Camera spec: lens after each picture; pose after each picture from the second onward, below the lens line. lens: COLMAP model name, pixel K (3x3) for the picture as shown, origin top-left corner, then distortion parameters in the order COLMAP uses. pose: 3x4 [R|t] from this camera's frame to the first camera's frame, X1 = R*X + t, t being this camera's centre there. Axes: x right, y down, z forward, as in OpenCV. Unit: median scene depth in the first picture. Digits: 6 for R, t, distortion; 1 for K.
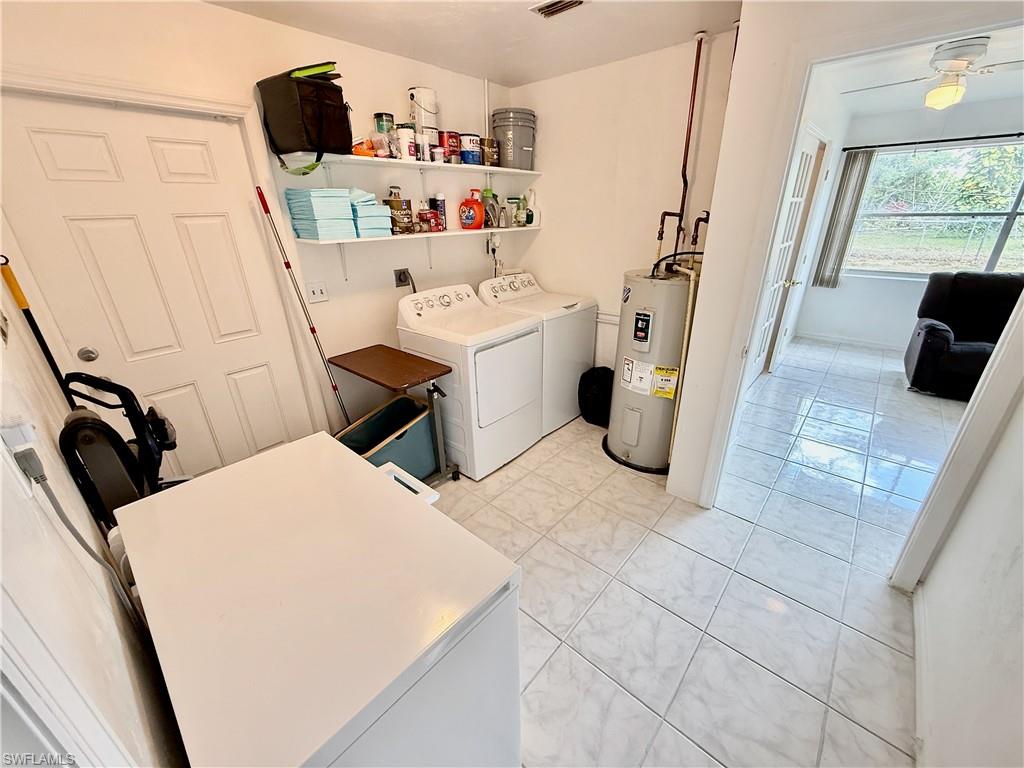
lens RADIAL K [[409.0, 0, 505.4], [0, 409.0, 387.0], [0, 0, 1]] dist [0.001792, 0.000766]
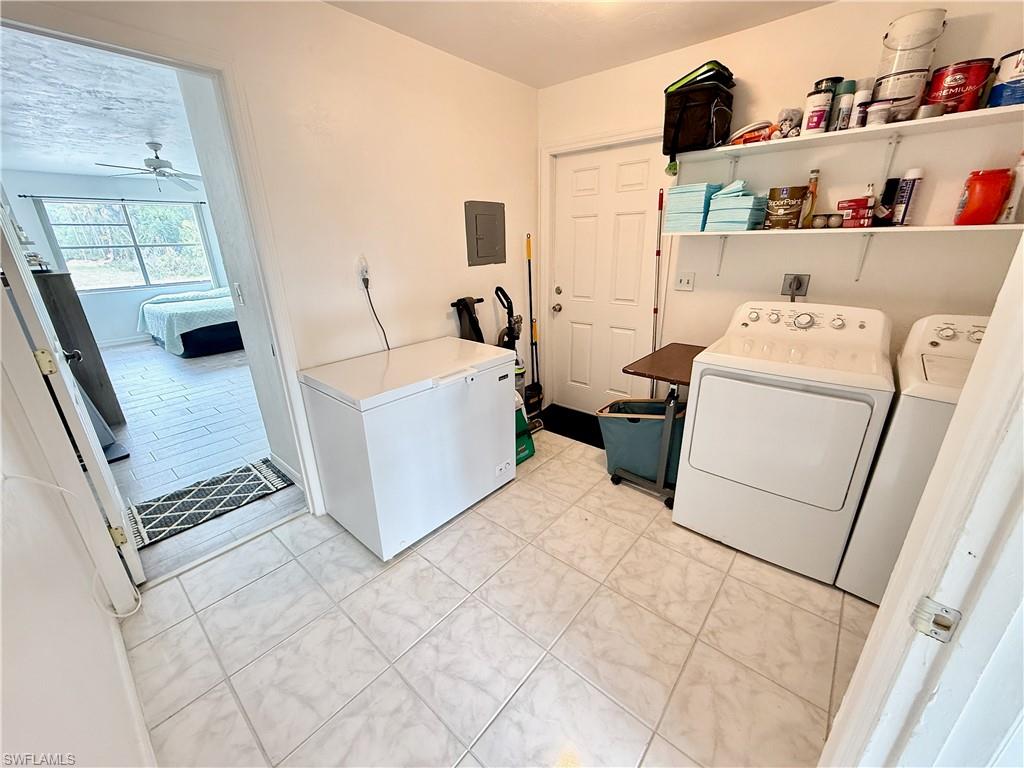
lens RADIAL K [[409.0, 0, 513.1], [0, 409.0, 386.4], [0, 0, 1]] dist [0.001792, 0.000766]
pose [[0.022347, 0.360526, -0.932481, 0.679650], [-0.376932, 0.866921, 0.326145, -0.180123], [0.925971, 0.344193, 0.155267, 0.525635]]
